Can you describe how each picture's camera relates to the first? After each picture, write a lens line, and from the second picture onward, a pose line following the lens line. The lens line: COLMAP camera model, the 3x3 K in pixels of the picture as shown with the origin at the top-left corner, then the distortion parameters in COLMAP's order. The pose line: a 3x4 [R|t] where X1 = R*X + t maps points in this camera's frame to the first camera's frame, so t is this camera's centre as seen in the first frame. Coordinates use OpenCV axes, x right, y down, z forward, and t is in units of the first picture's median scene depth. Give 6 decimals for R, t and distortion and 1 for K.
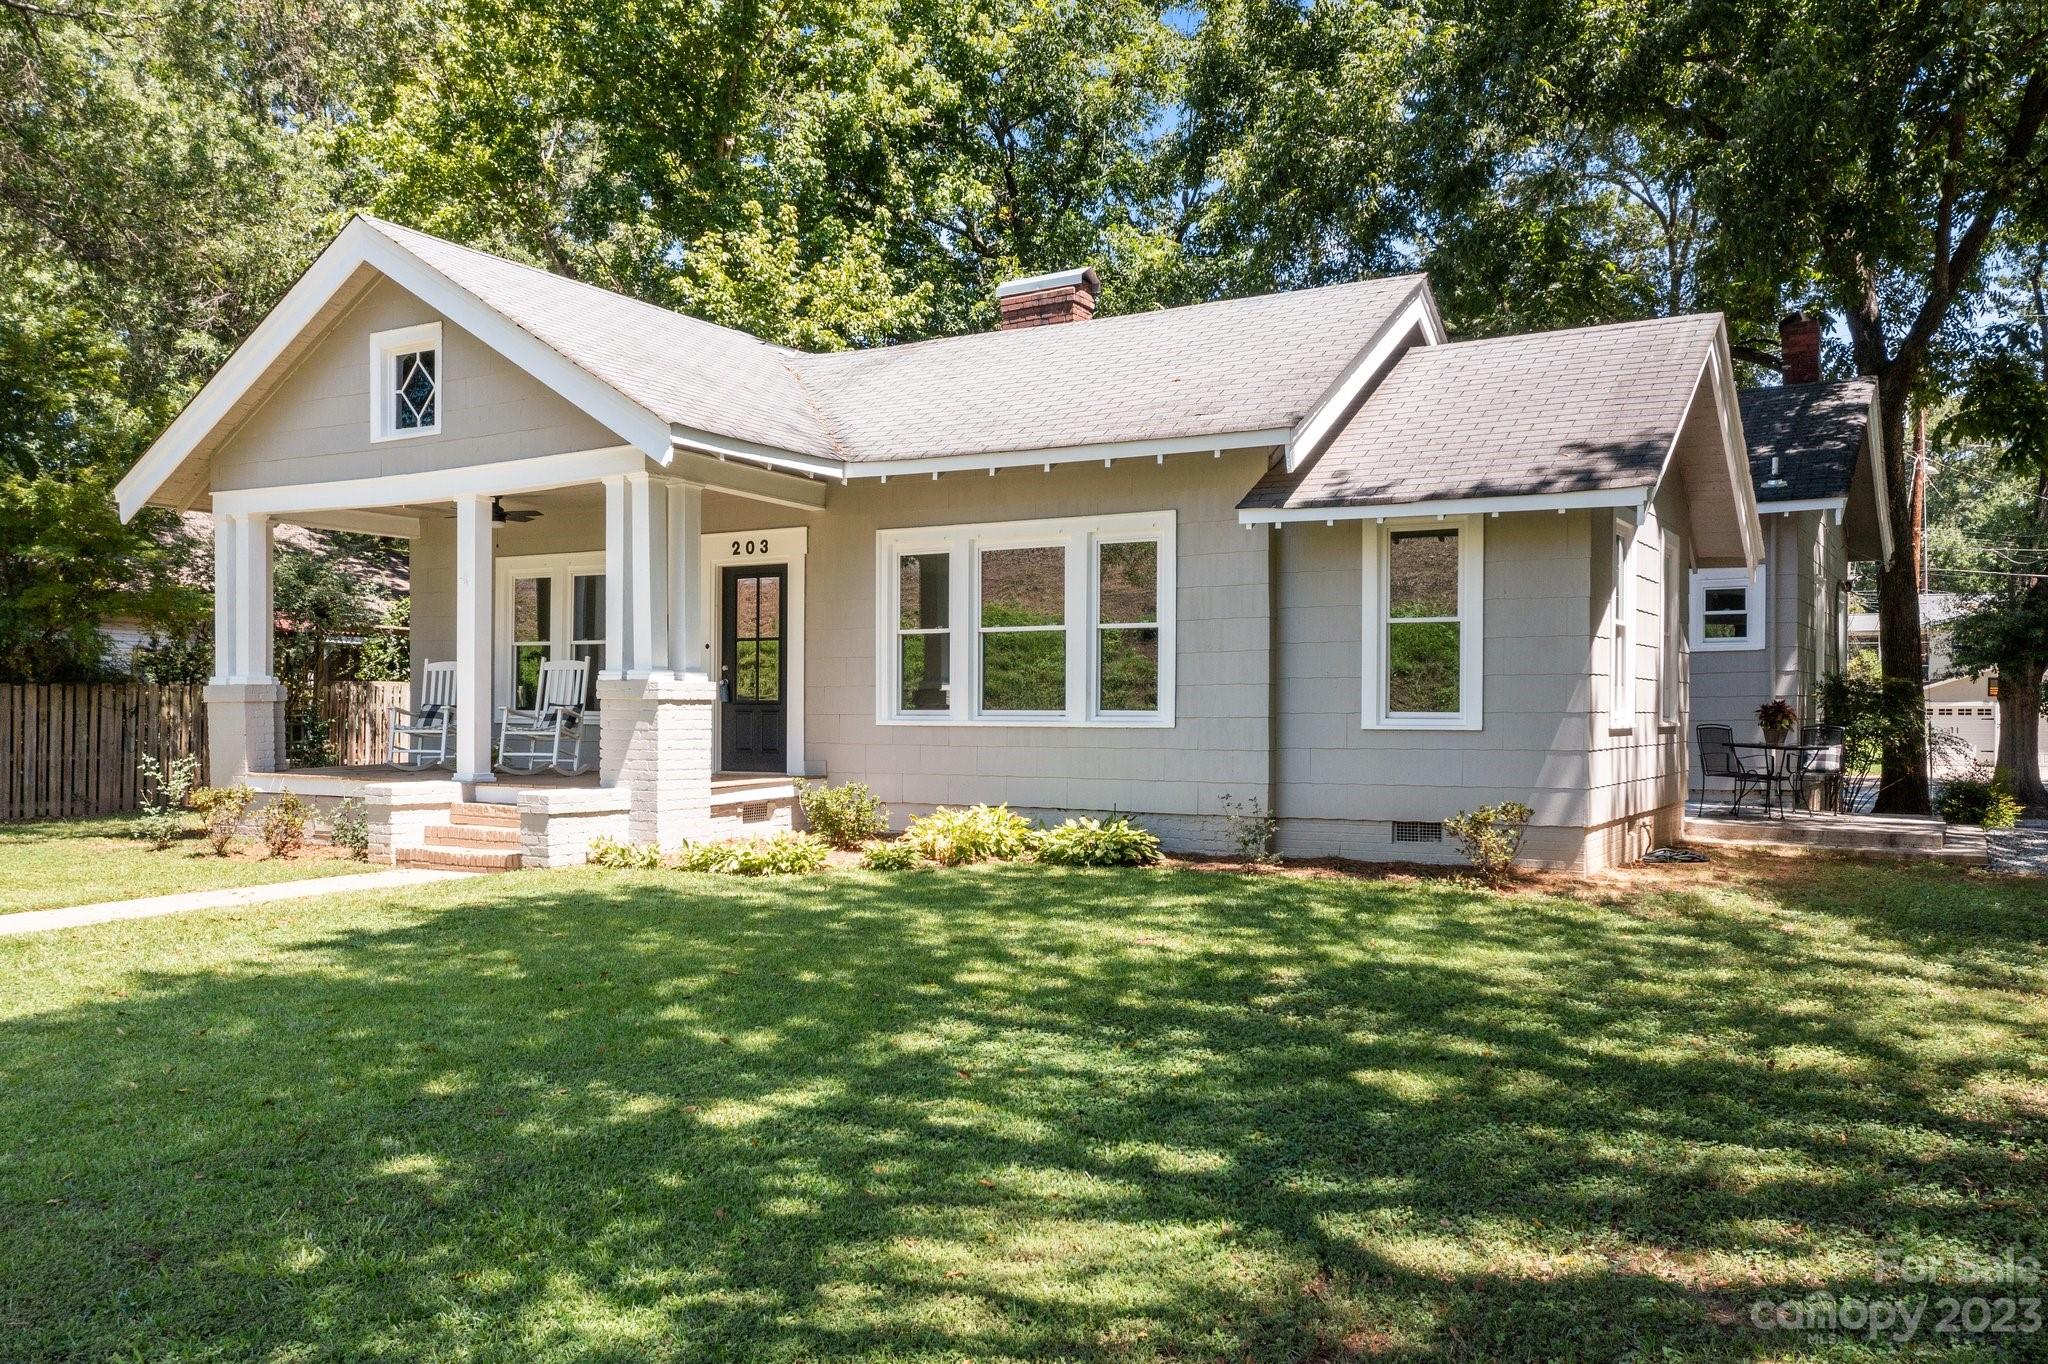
lens RADIAL K [[1622.3, 0, 1012.8], [0, 1622.3, 699.4], [0, 0, 1]] dist [-0.008793, 0.012416]
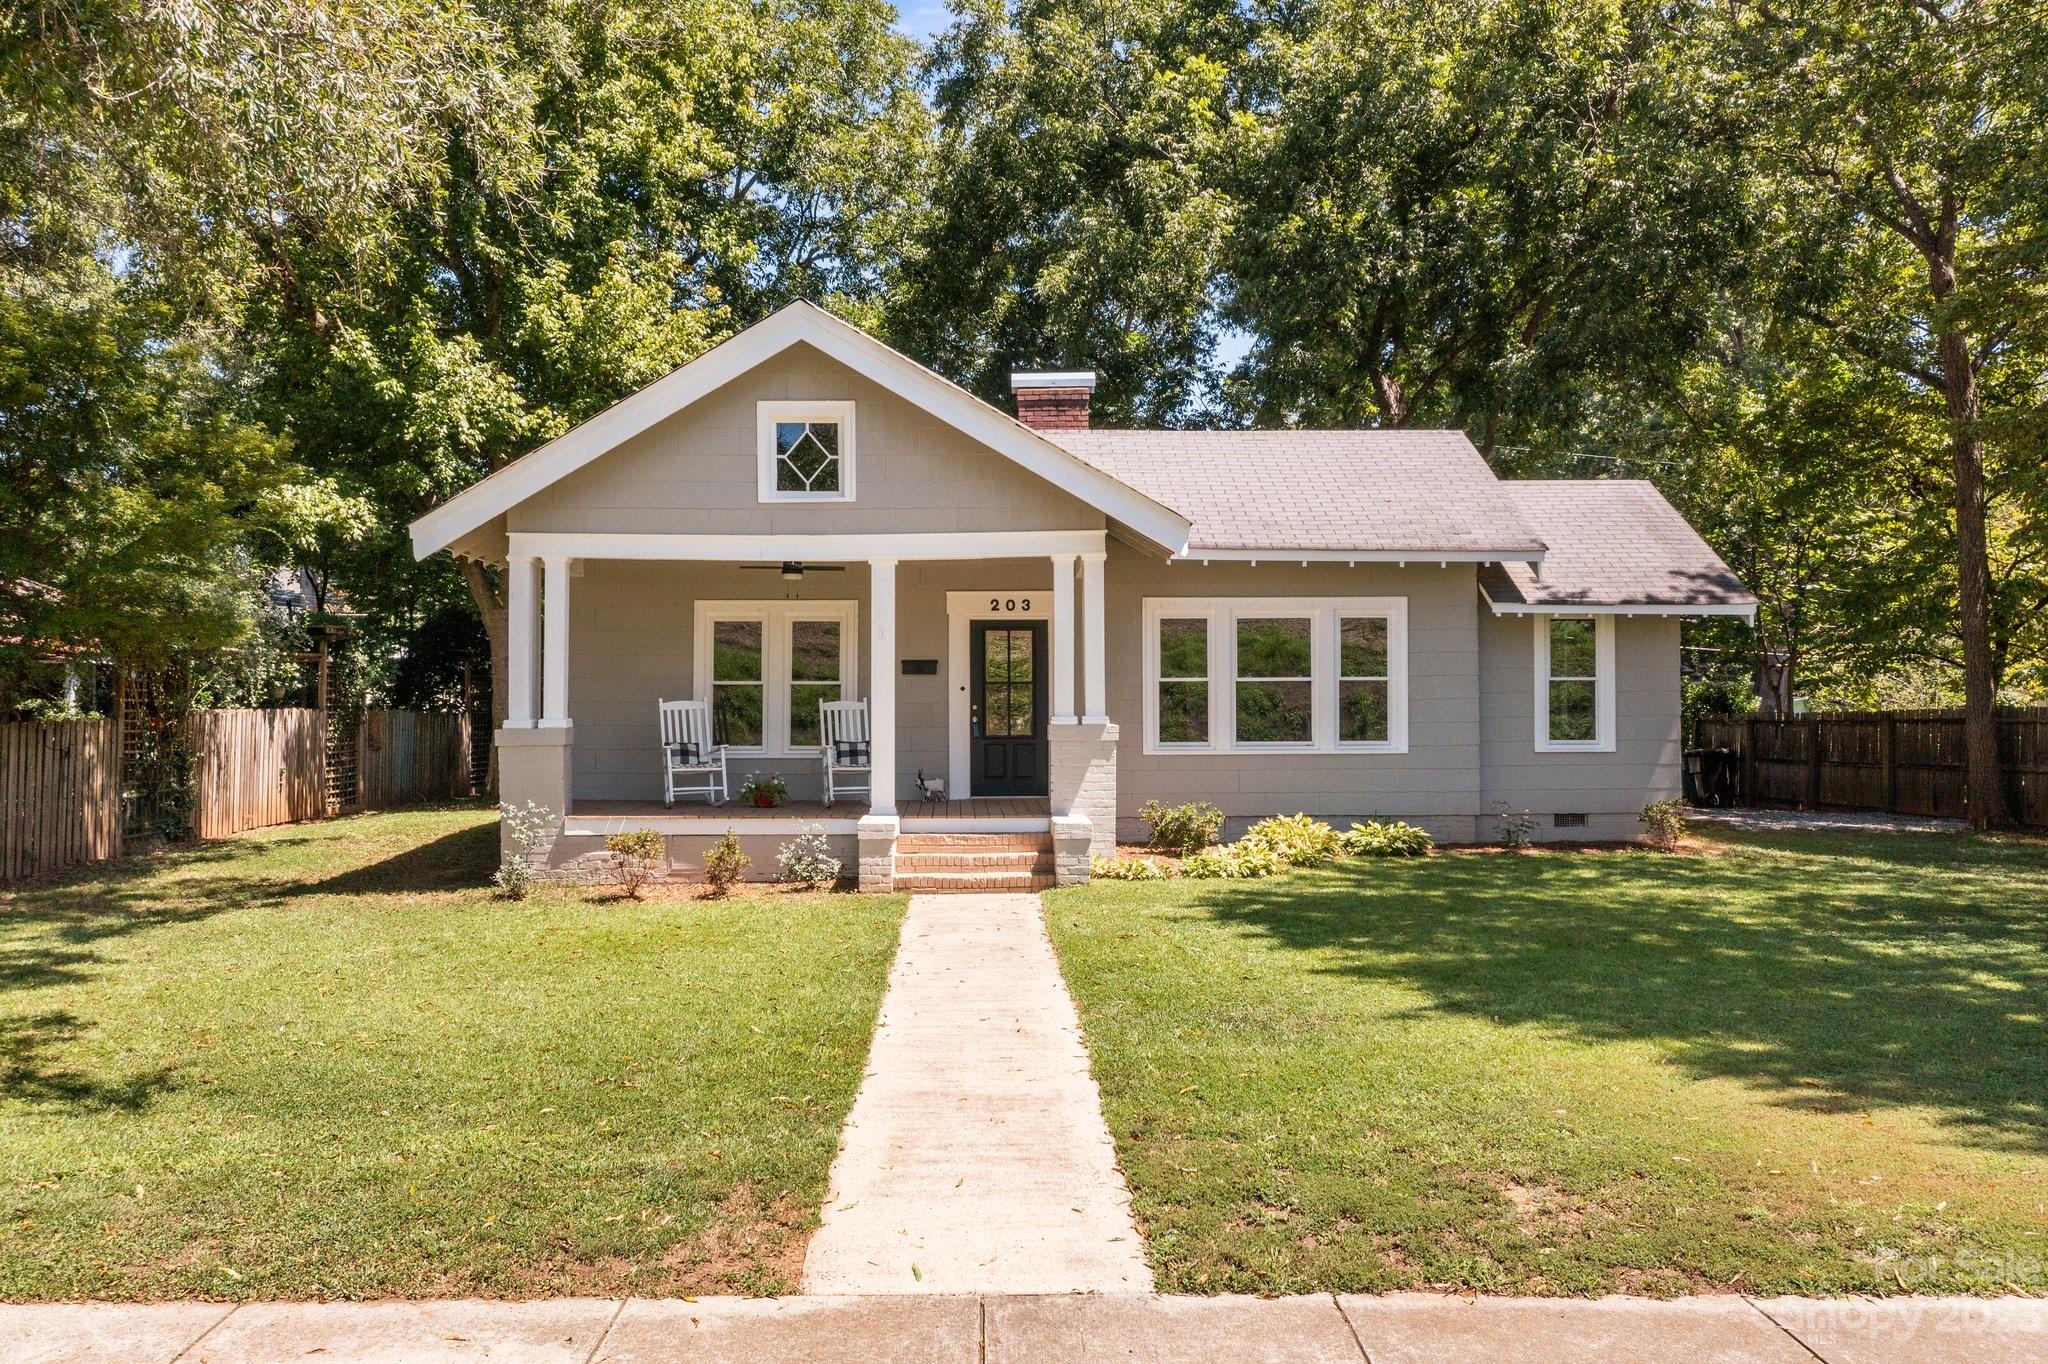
lens RADIAL K [[1622.3, 0, 1019.1], [0, 1622.3, 678.0], [0, 0, 1]] dist [-0.008793, 0.012416]
pose [[0.846097, 0.000872, 0.533028, -0.763388], [0.003051, 0.999974, -0.006480, -0.032479], [-0.533020, 0.007109, 0.846073, 0.003196]]
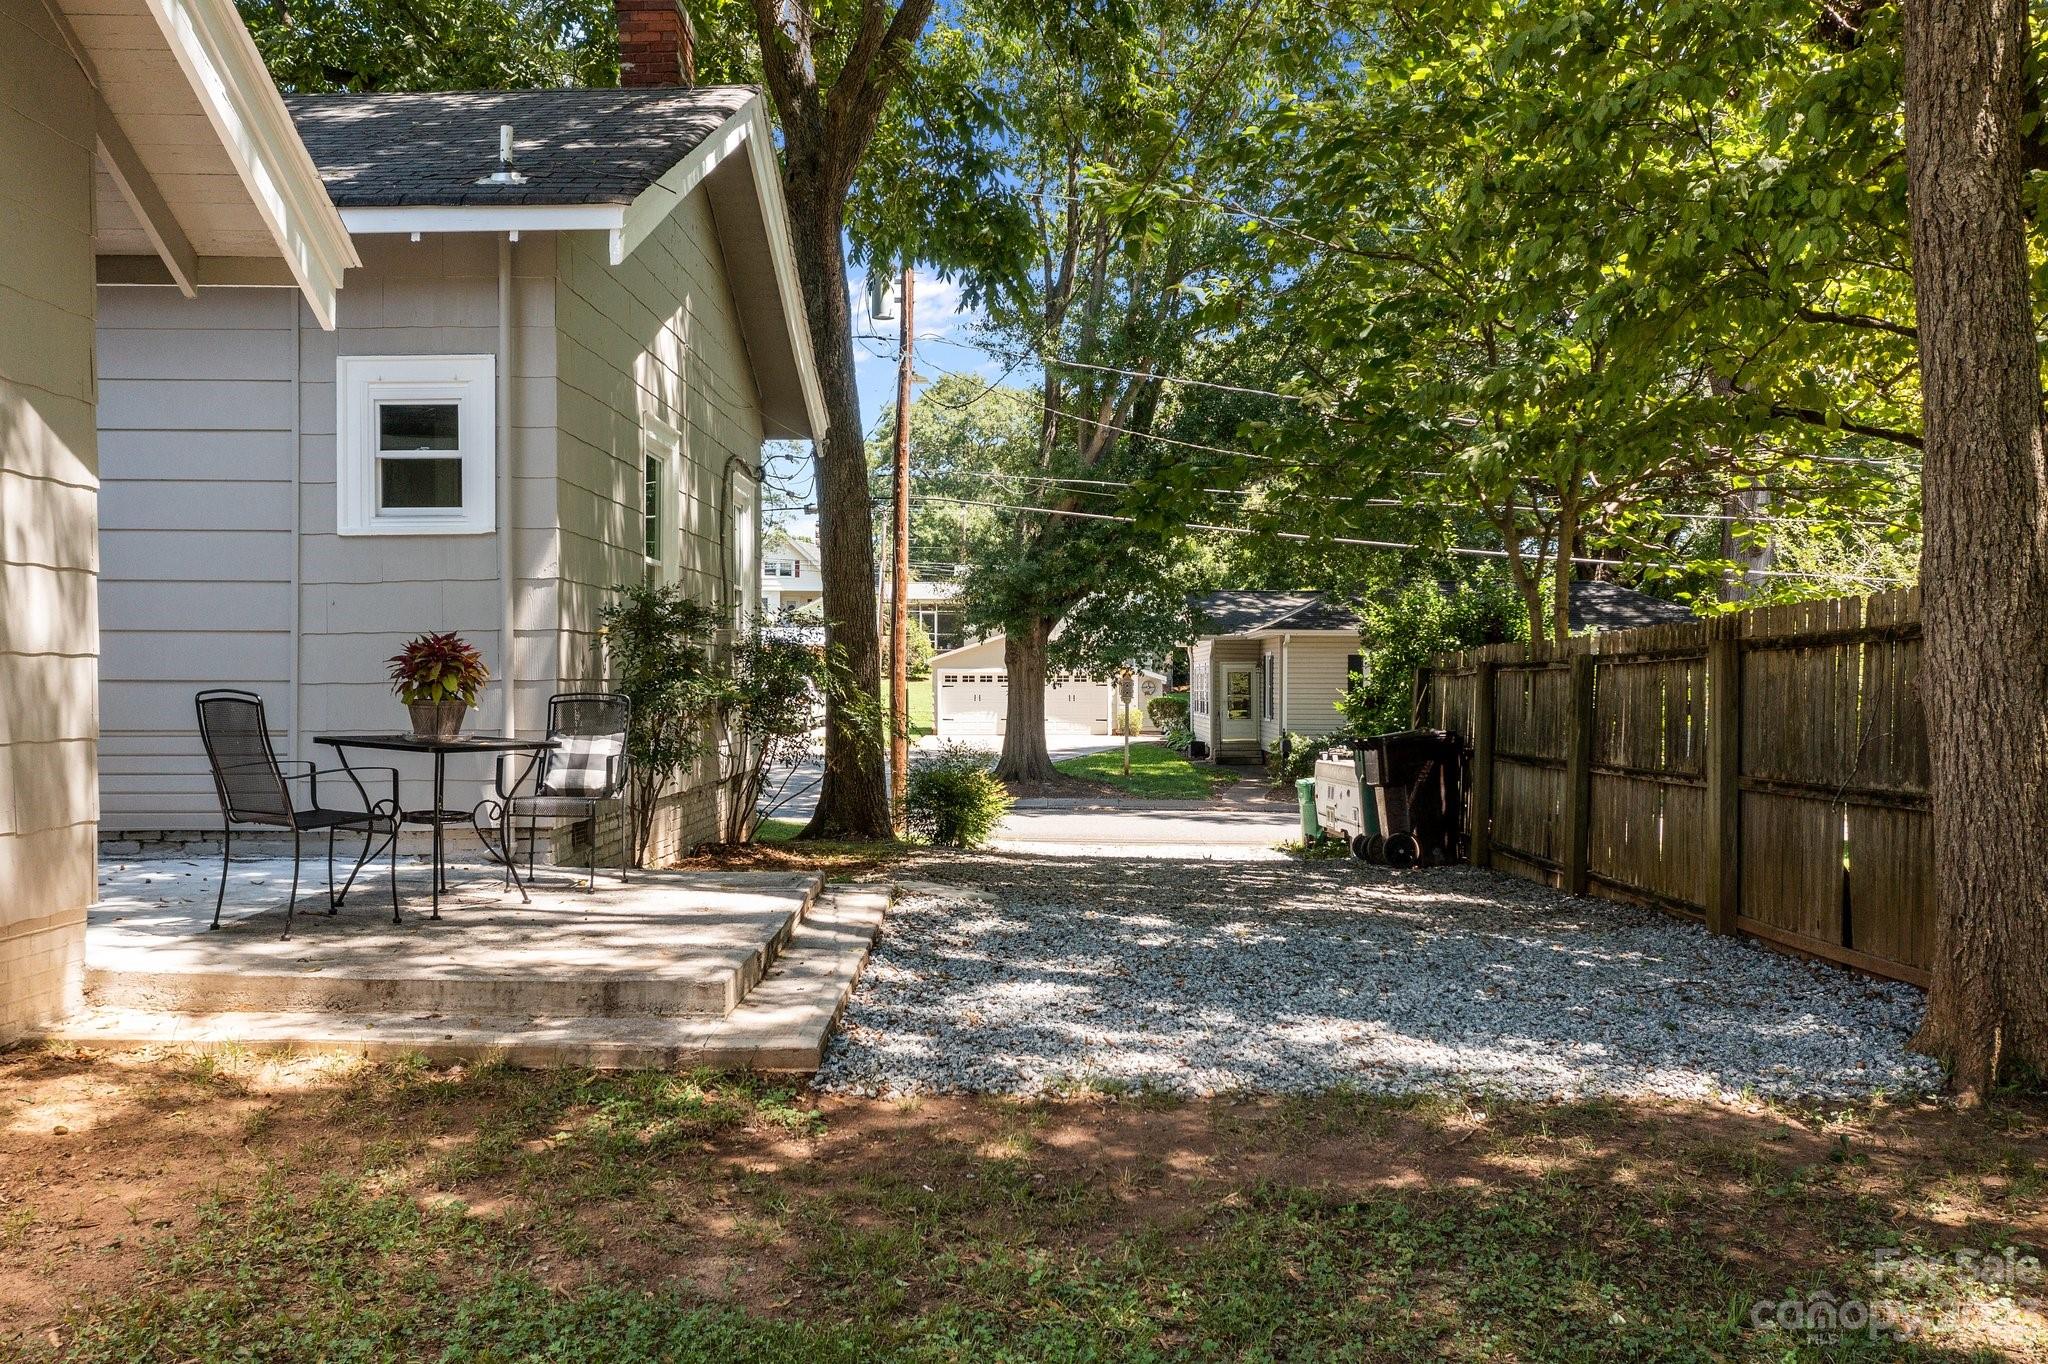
lens RADIAL K [[1622.3, 0, 1021.3], [0, 1622.3, 687.0], [0, 0, 1]] dist [-0.008793, 0.012416]
pose [[0.857907, -0.005348, 0.513776, 0.400033], [0.000168, 0.999949, 0.010128, 0.010703], [-0.513804, -0.008602, 0.857864, 0.580724]]
